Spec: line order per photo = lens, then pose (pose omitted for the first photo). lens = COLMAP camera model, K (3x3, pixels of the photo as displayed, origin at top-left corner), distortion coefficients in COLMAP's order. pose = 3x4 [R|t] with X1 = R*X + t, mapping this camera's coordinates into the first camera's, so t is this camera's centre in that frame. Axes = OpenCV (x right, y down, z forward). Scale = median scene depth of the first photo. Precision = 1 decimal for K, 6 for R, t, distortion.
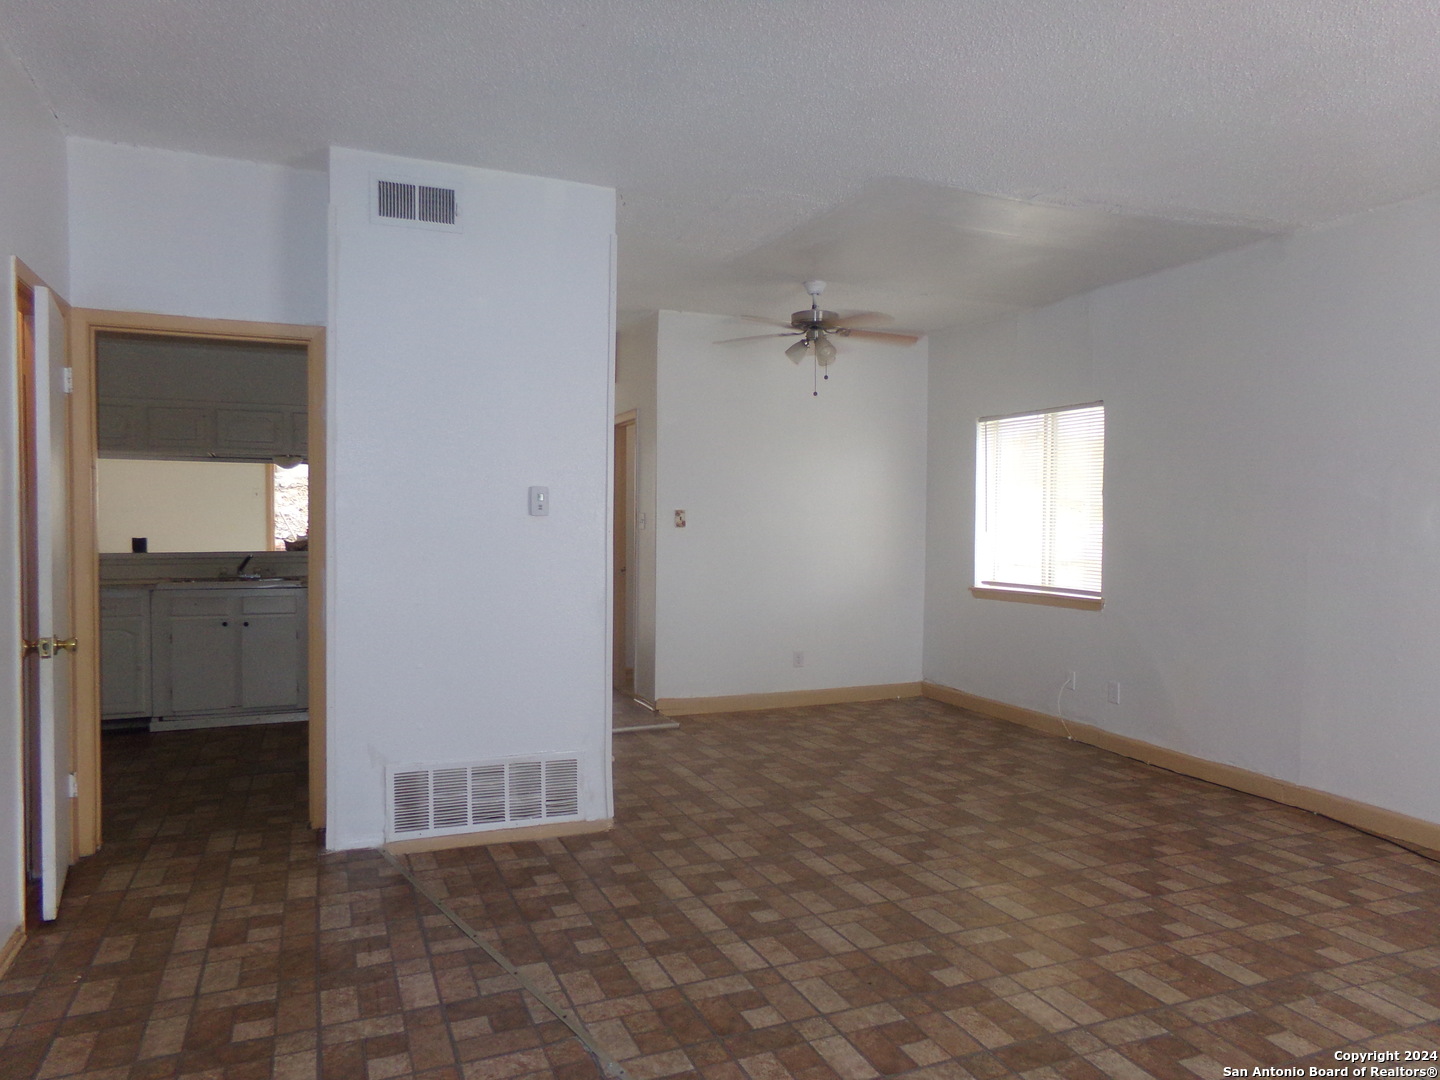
lens RADIAL K [[979.0, 0, 714.0], [0, 979.0, 542.0], [0, 0, 1]] dist [-0.003948, 0.024039]
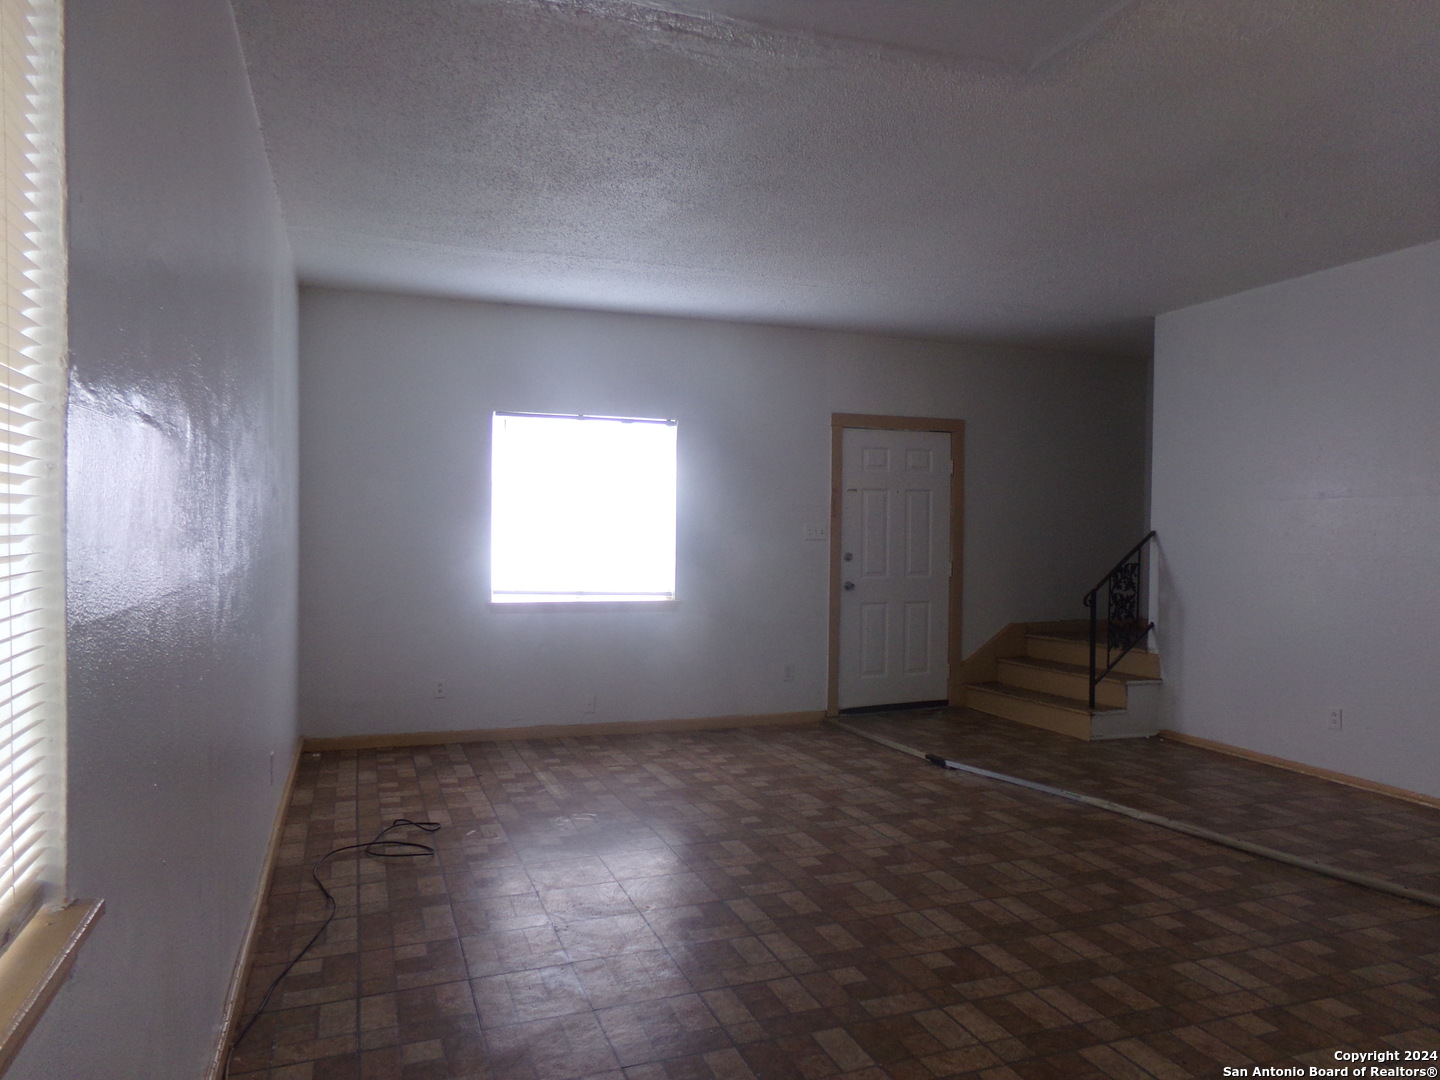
lens RADIAL K [[979.0, 0, 714.0], [0, 979.0, 542.0], [0, 0, 1]] dist [-0.003948, 0.024039]
pose [[-0.998891, -0.019161, 0.043012, 0.429765], [-0.017388, 0.998999, 0.041223, -0.045111], [-0.043759, 0.040429, -0.998224, 2.013812]]
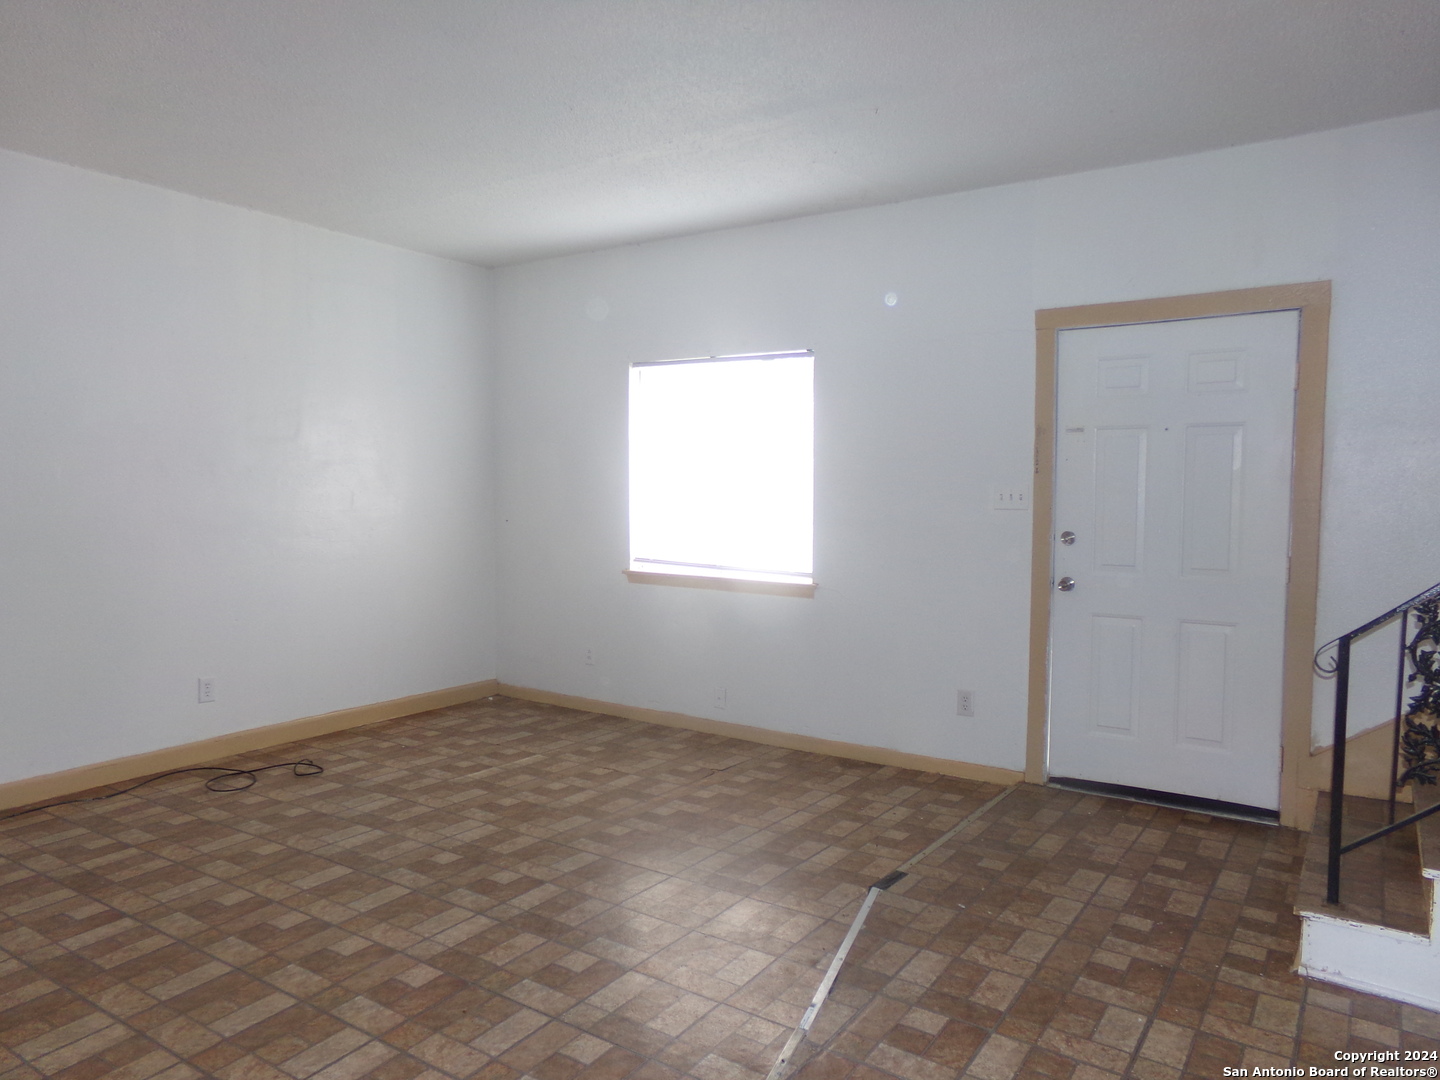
lens RADIAL K [[979.0, 0, 714.0], [0, 979.0, 542.0], [0, 0, 1]] dist [-0.003948, 0.024039]
pose [[-0.553742, -0.064677, 0.830173, -0.560415], [0.012454, 0.996224, 0.085921, -0.043419], [-0.832595, 0.057917, -0.550845, 1.044026]]
